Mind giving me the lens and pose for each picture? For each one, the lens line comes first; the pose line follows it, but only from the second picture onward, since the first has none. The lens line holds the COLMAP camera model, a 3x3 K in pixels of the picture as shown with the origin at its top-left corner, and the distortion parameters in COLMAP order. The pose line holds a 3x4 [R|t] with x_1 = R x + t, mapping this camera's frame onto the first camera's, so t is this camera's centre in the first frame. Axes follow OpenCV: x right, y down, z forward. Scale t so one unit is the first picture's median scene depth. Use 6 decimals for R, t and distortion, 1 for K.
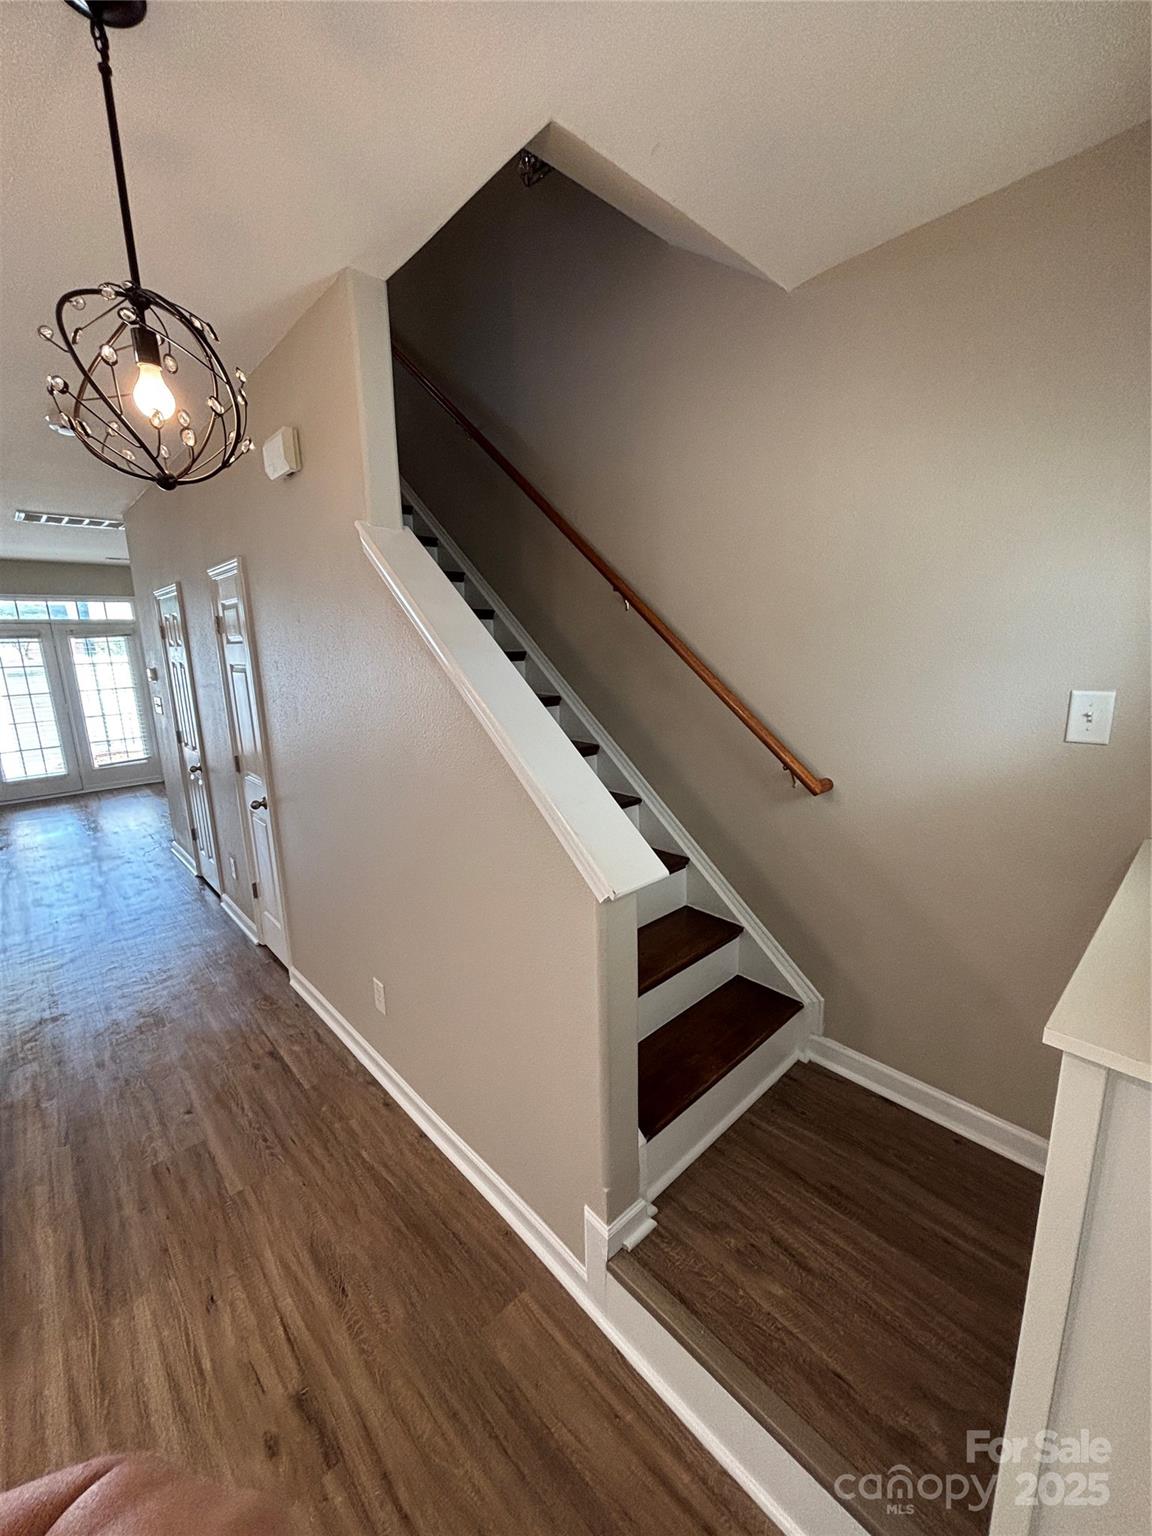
lens RADIAL K [[616.6, 0, 576.0], [0, 616.6, 768.0], [0, 0, 1]] dist [0.000783, -0.000601]
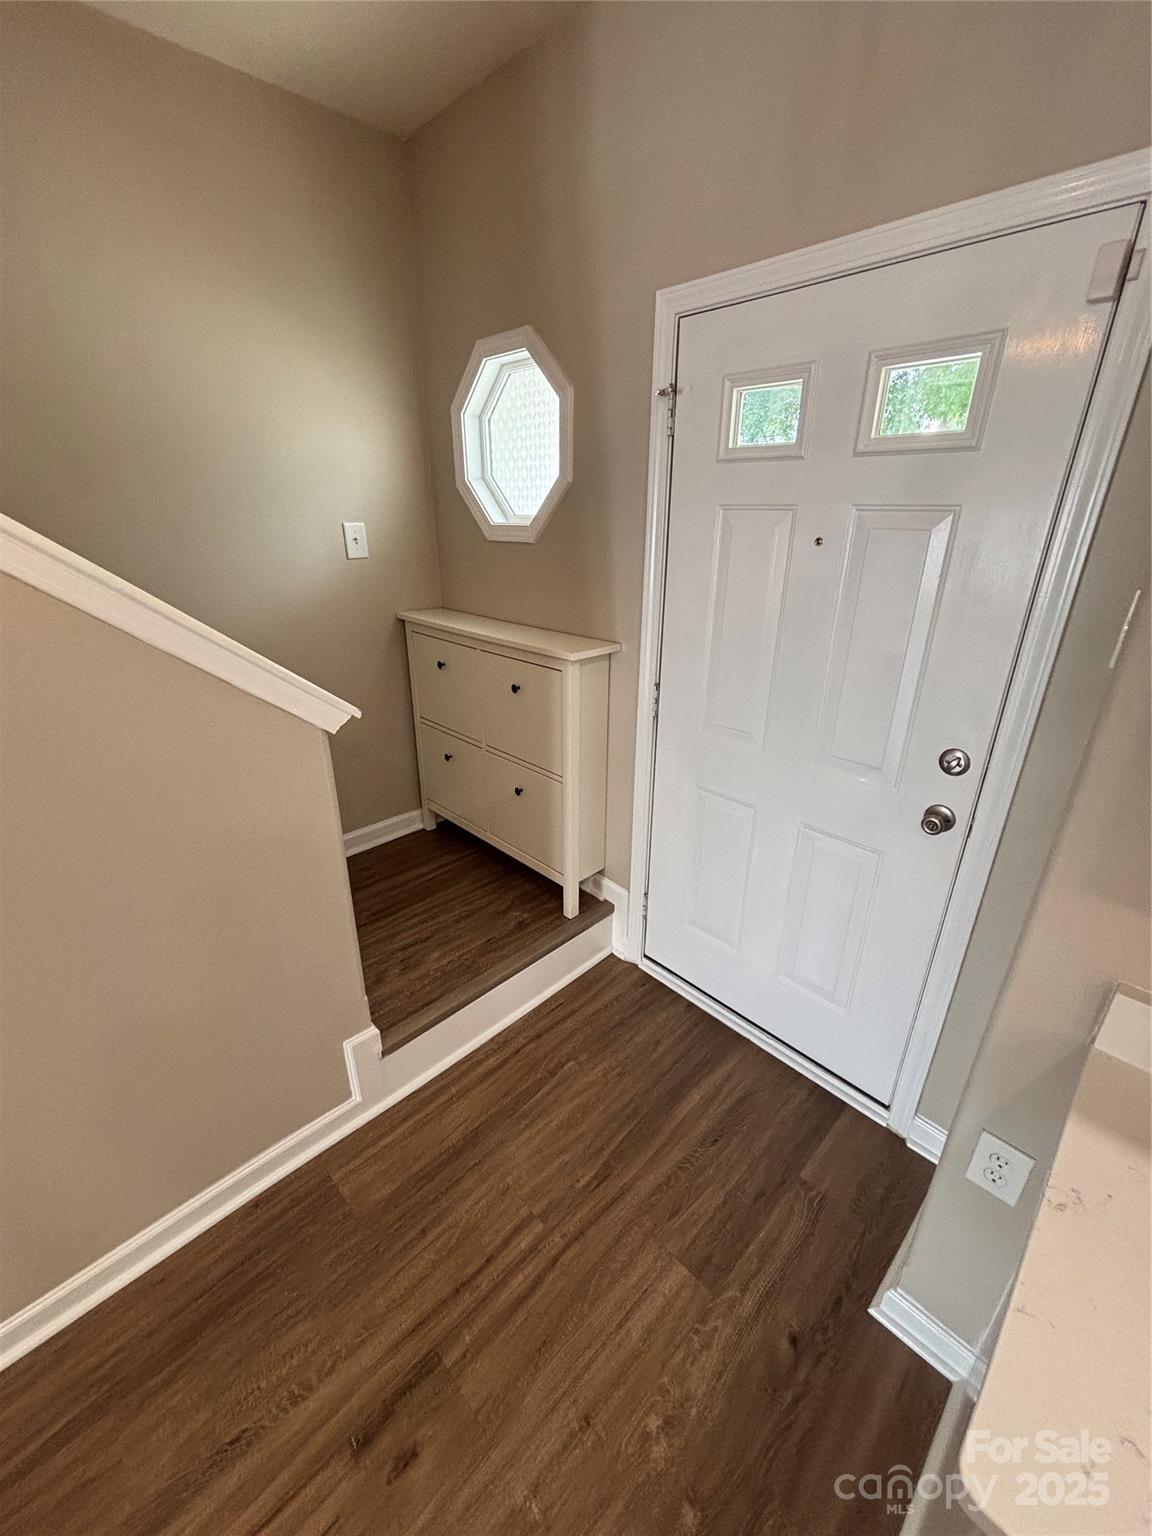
lens RADIAL K [[616.6, 0, 576.0], [0, 616.6, 768.0], [0, 0, 1]] dist [0.000783, -0.000601]
pose [[-0.015290, -0.383244, 0.923520, -0.856936], [0.199063, 0.903972, 0.378428, -0.043468], [-0.979867, 0.189625, 0.062468, 0.494421]]
